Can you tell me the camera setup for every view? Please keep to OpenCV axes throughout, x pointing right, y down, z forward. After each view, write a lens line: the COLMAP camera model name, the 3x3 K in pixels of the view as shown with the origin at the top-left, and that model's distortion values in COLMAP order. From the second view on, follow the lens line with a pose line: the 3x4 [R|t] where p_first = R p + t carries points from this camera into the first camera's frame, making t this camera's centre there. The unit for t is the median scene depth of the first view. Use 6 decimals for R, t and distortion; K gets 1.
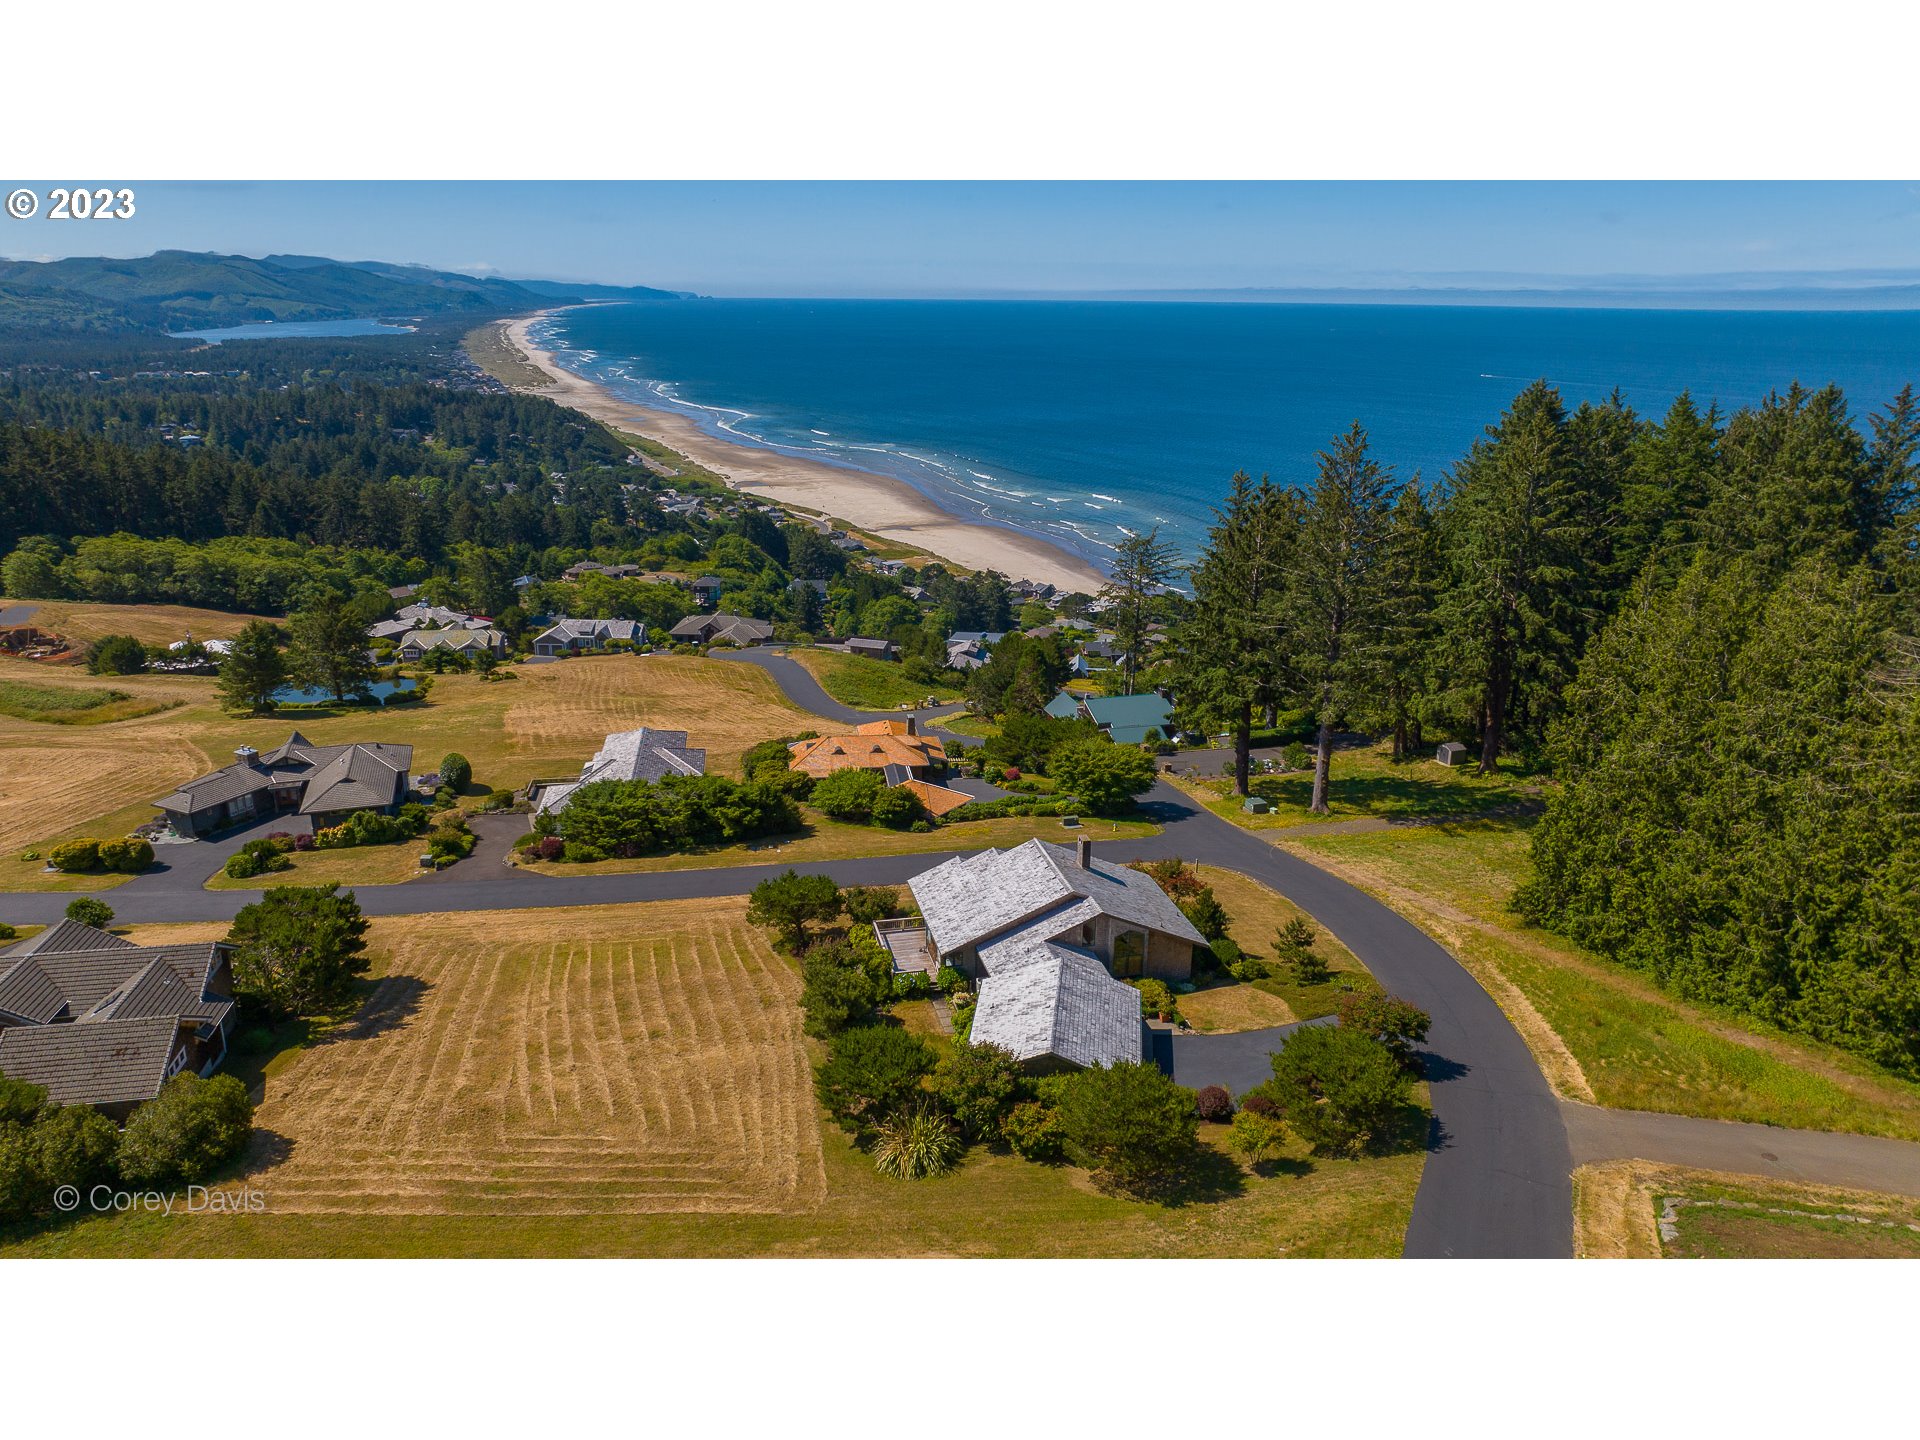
lens RADIAL K [[953.5, 0, 960.0], [0, 953.5, 720.0], [0, 0, 1]] dist [-0.016412, 0.000647]
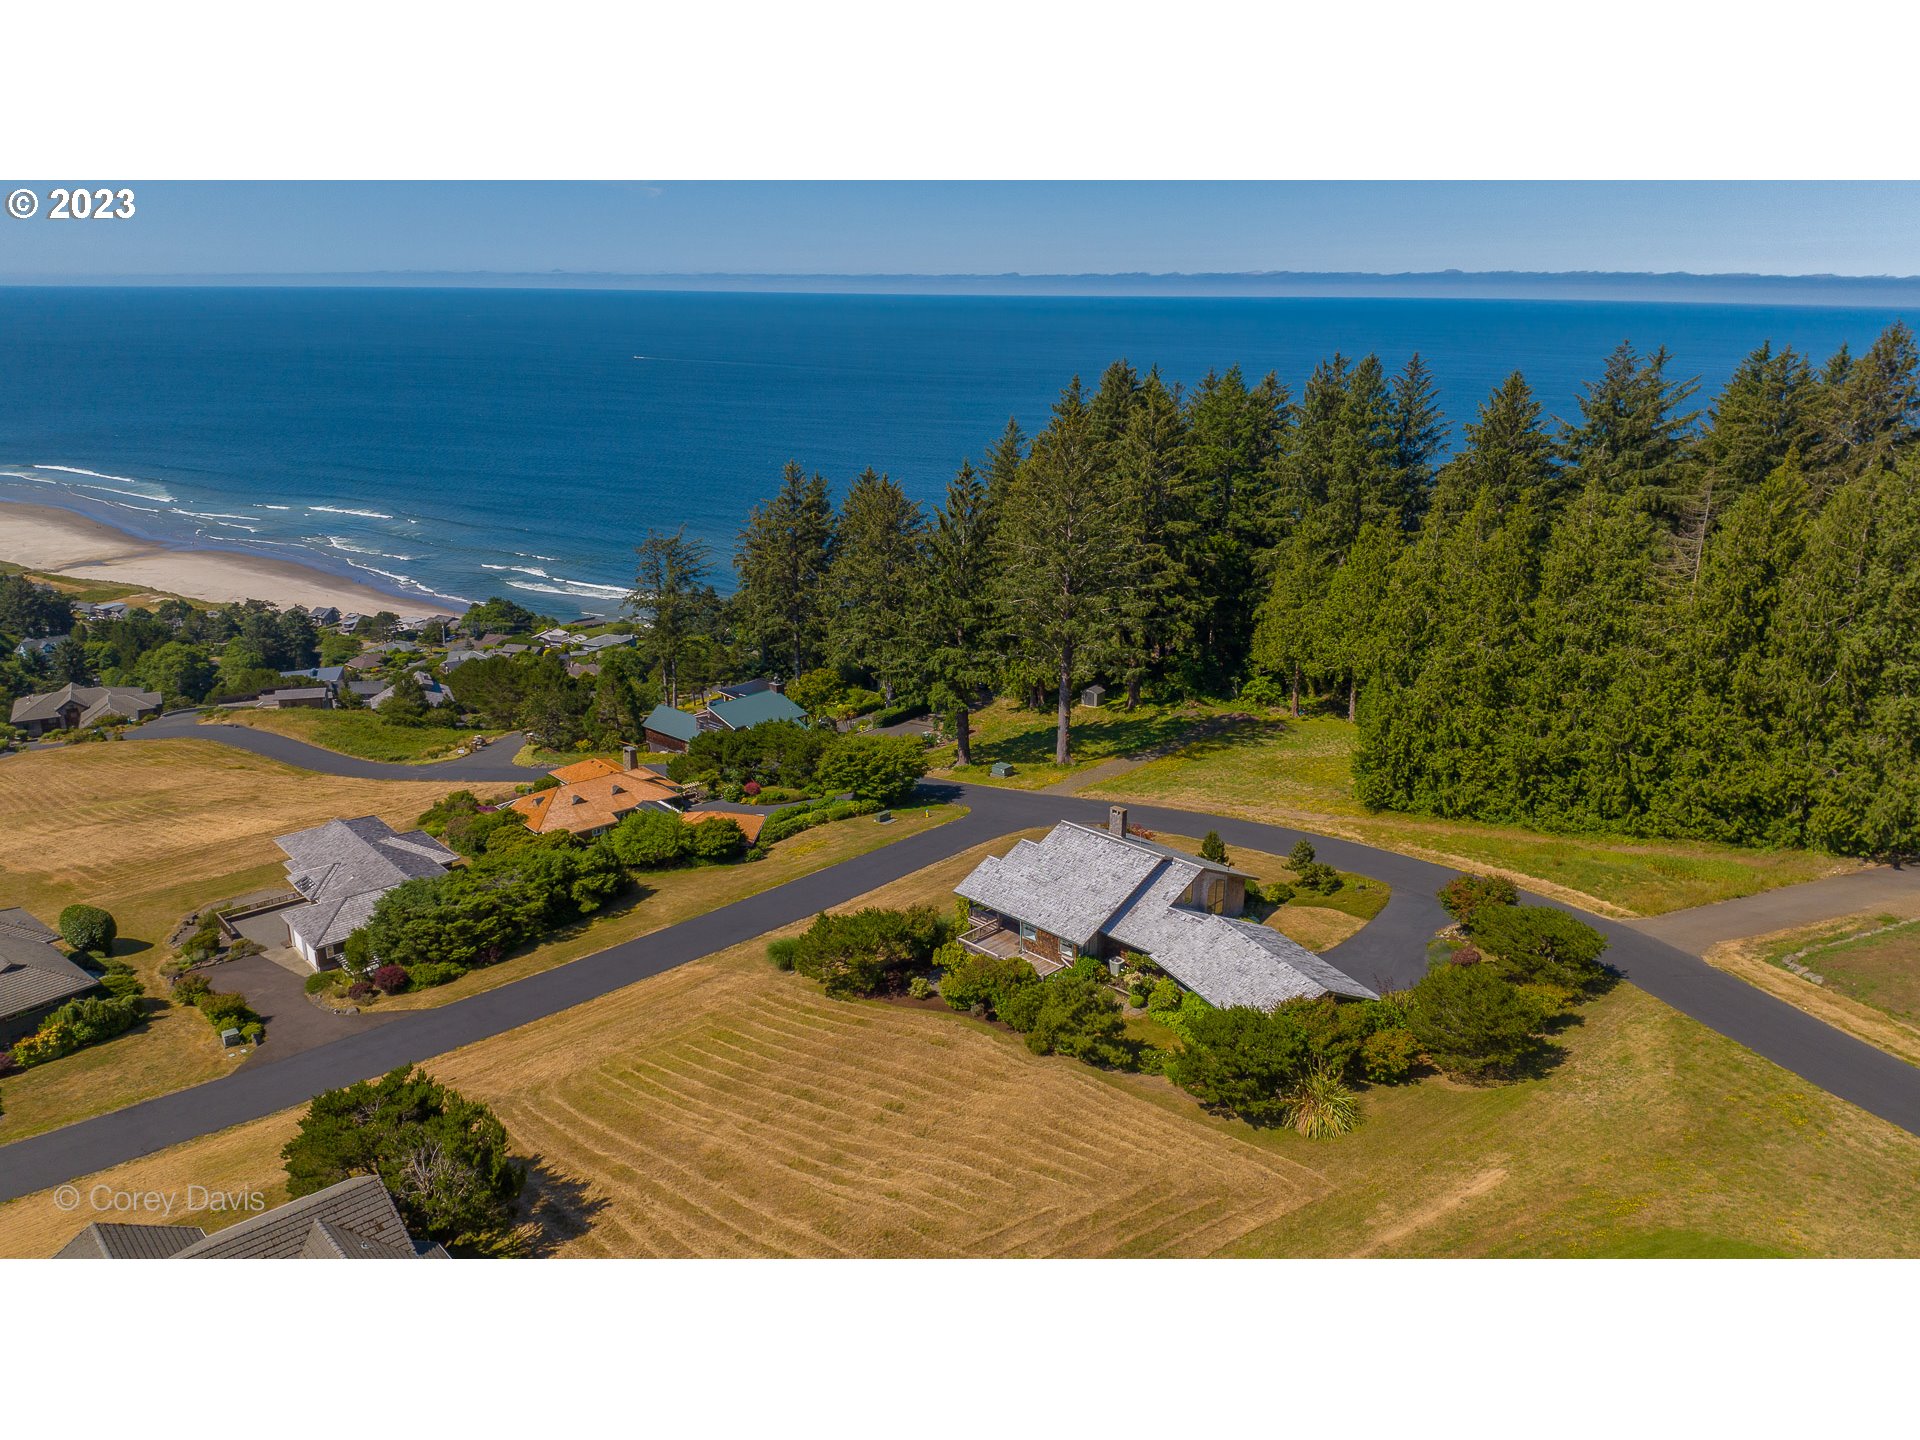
lens RADIAL K [[957.7, 0, 960.0], [0, 957.7, 720.0], [0, 0, 1]] dist [0.041505, -0.038893]
pose [[0.905883, -0.172224, 0.386930, -0.248231], [0.170755, 0.984563, 0.038459, -0.026422], [-0.387581, 0.031231, 0.921307, 0.051335]]
